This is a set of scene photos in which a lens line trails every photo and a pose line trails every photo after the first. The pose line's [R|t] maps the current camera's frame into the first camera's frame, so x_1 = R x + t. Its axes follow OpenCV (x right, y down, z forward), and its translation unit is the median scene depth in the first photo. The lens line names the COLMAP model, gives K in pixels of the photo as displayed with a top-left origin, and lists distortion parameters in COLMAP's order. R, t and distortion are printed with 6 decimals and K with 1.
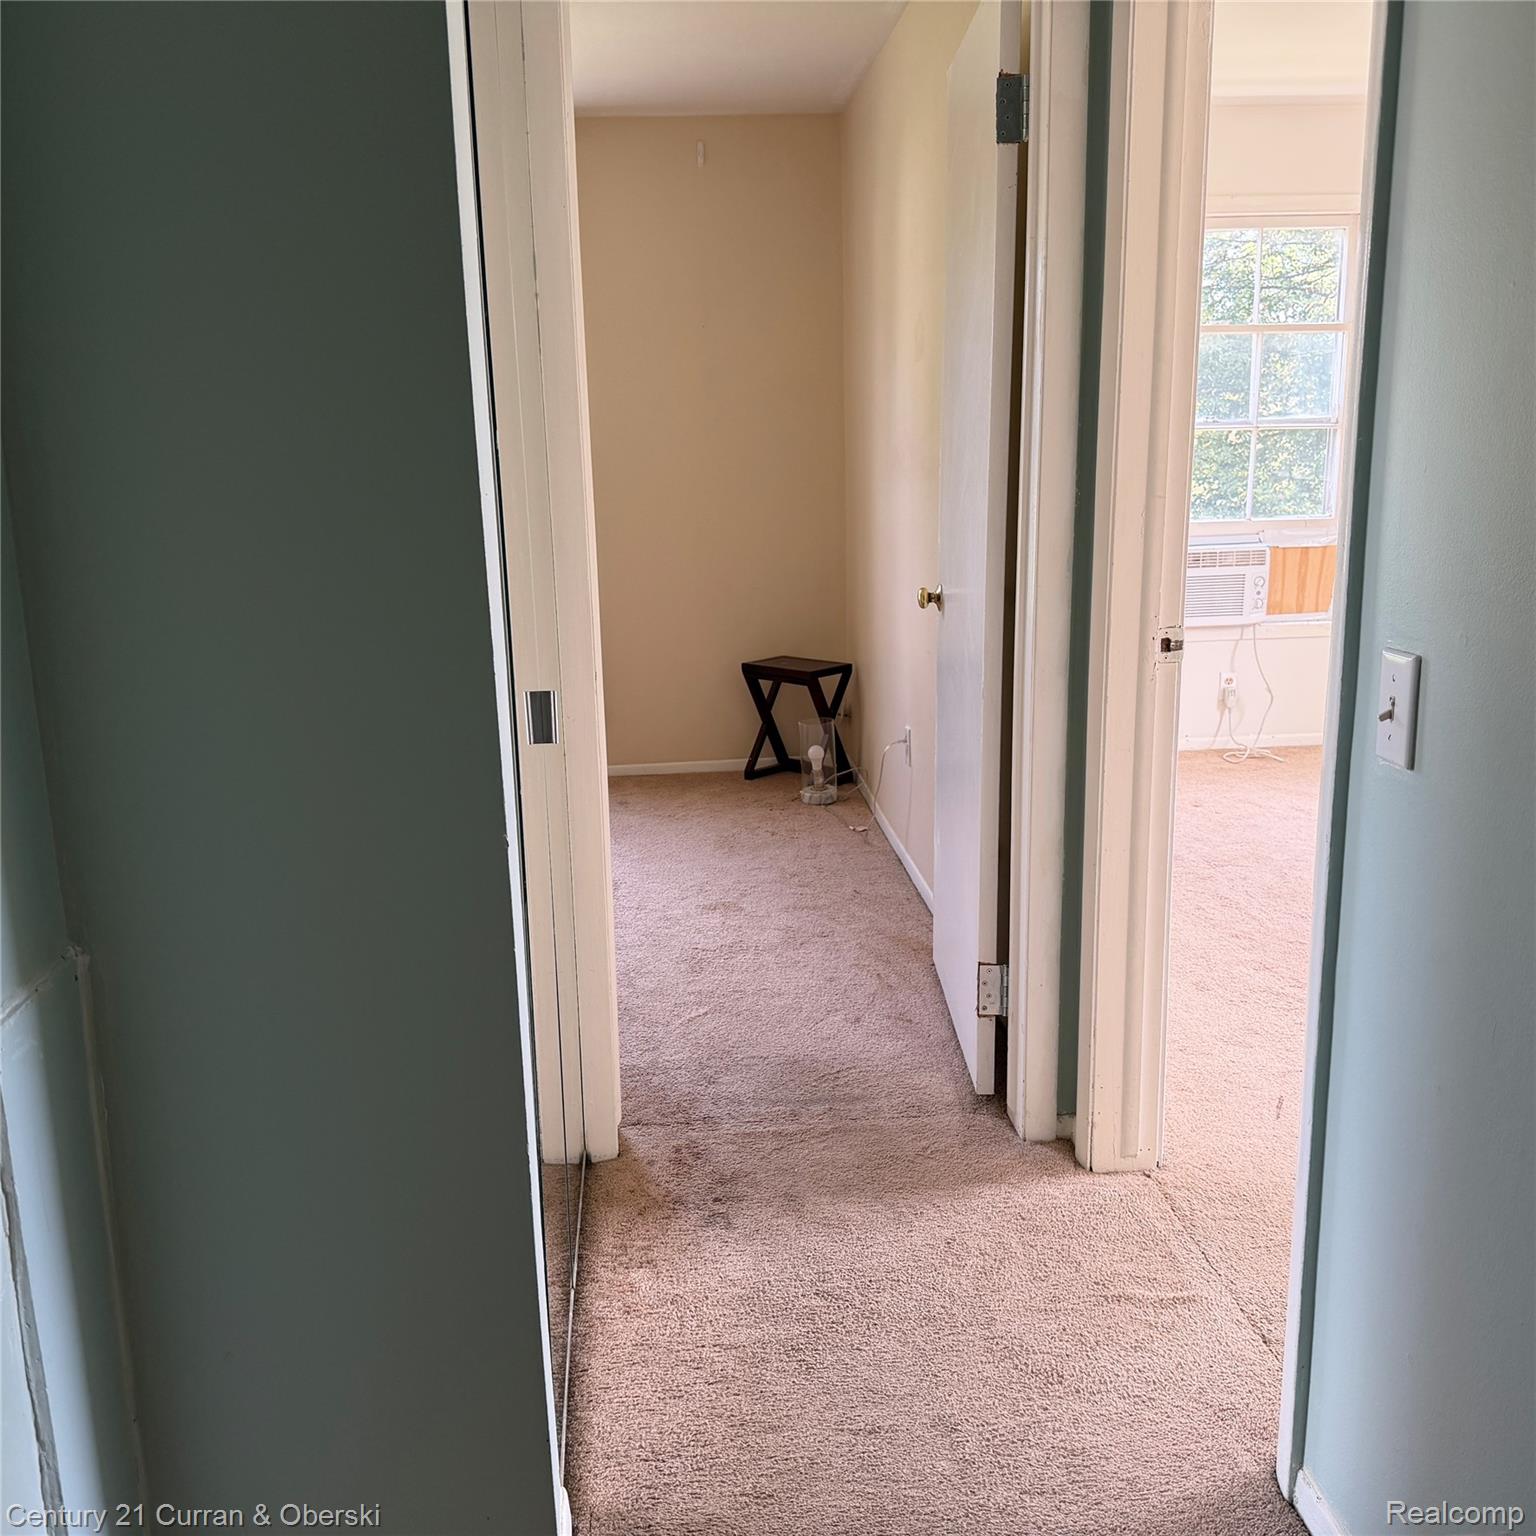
lens RADIAL K [[1425.1, 0, 766.0], [0, 1425.1, 768.3], [0, 0, 1]] dist [0.025800, 0.000000]
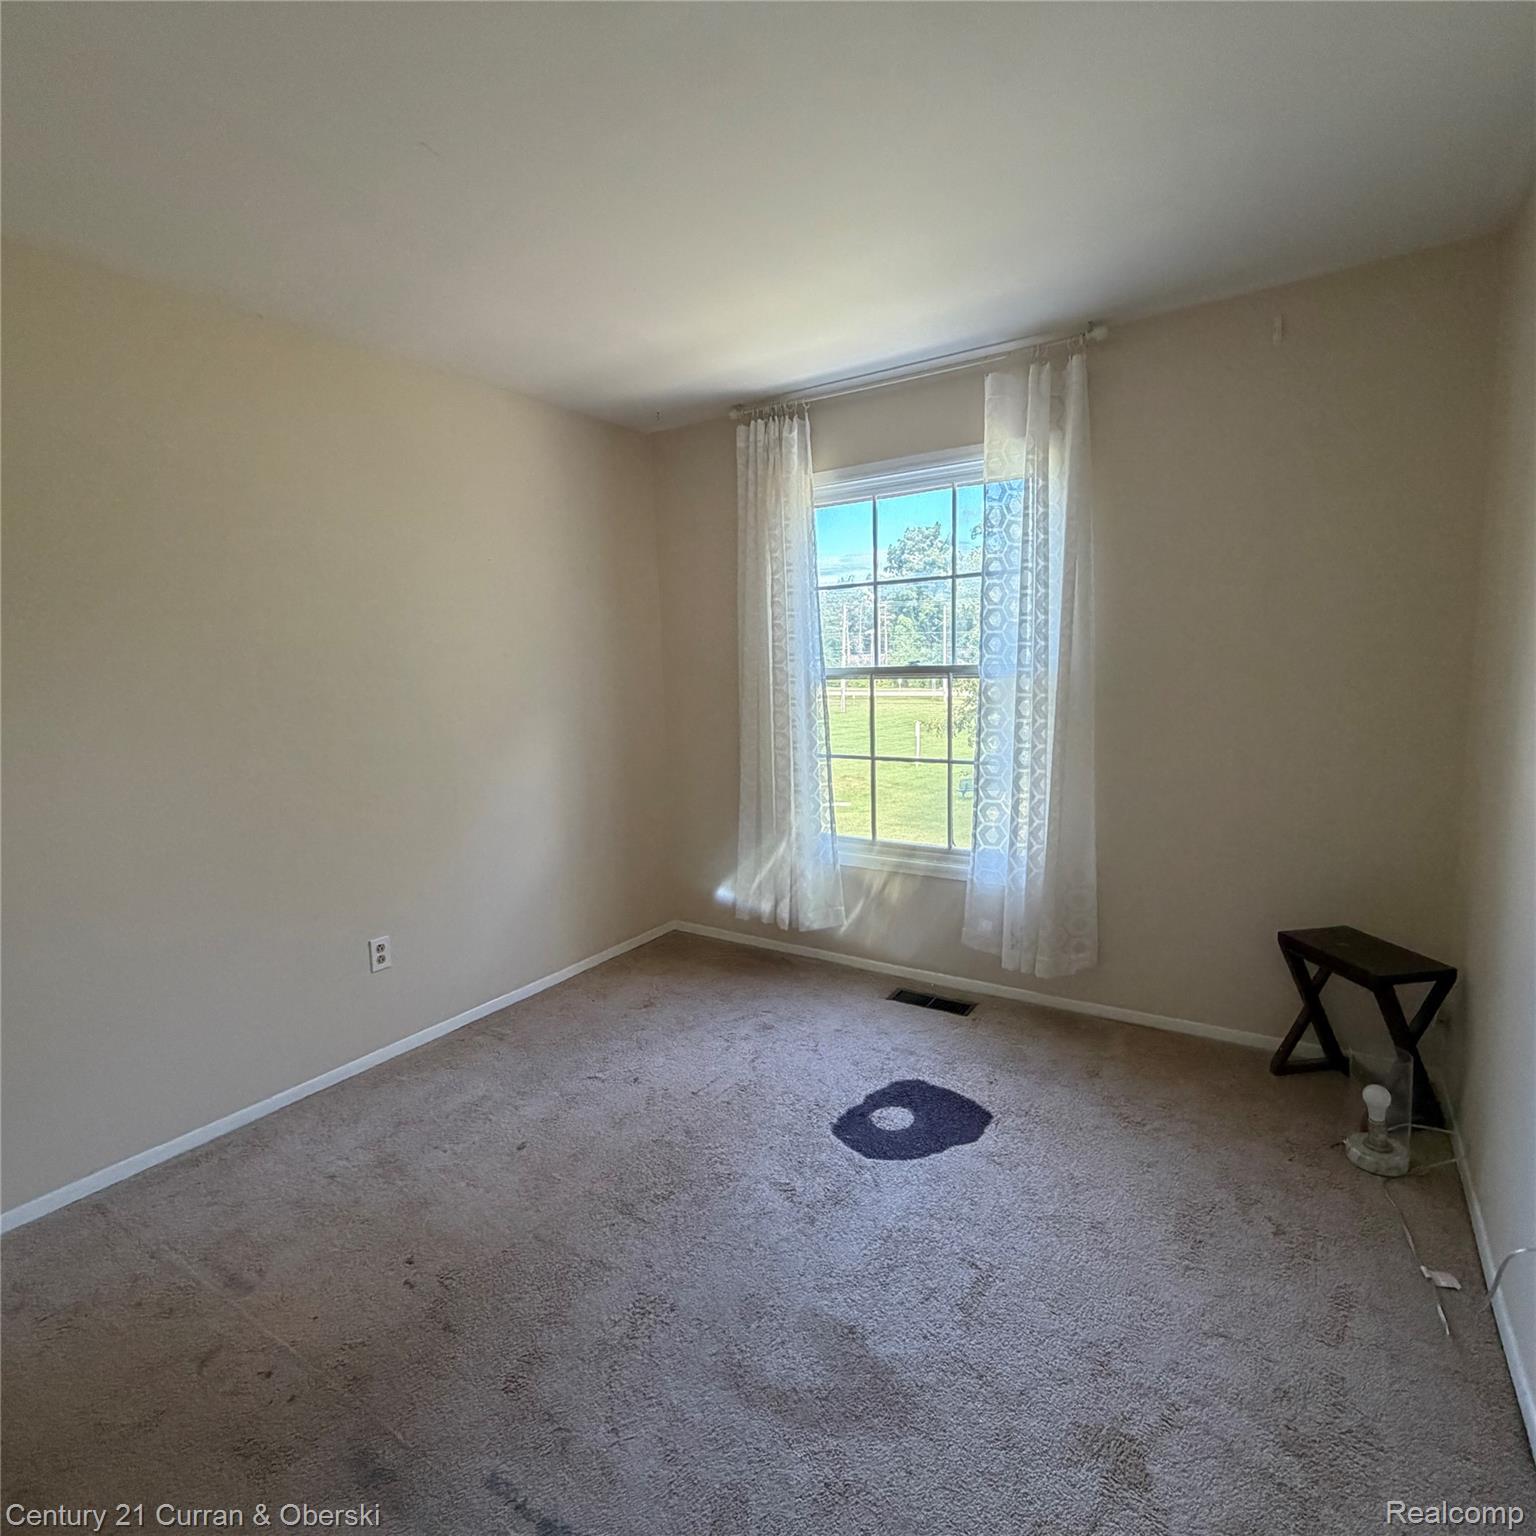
lens RADIAL K [[815.0, 0, 758.4], [0, 815.0, 764.5], [0, 0, 1]] dist [-0.006327, -0.000926]
pose [[0.785430, 0.078805, -0.613913, 0.027209], [-0.138171, 0.989155, -0.049801, -0.107187], [0.603331, 0.123941, 0.787801, 0.462120]]
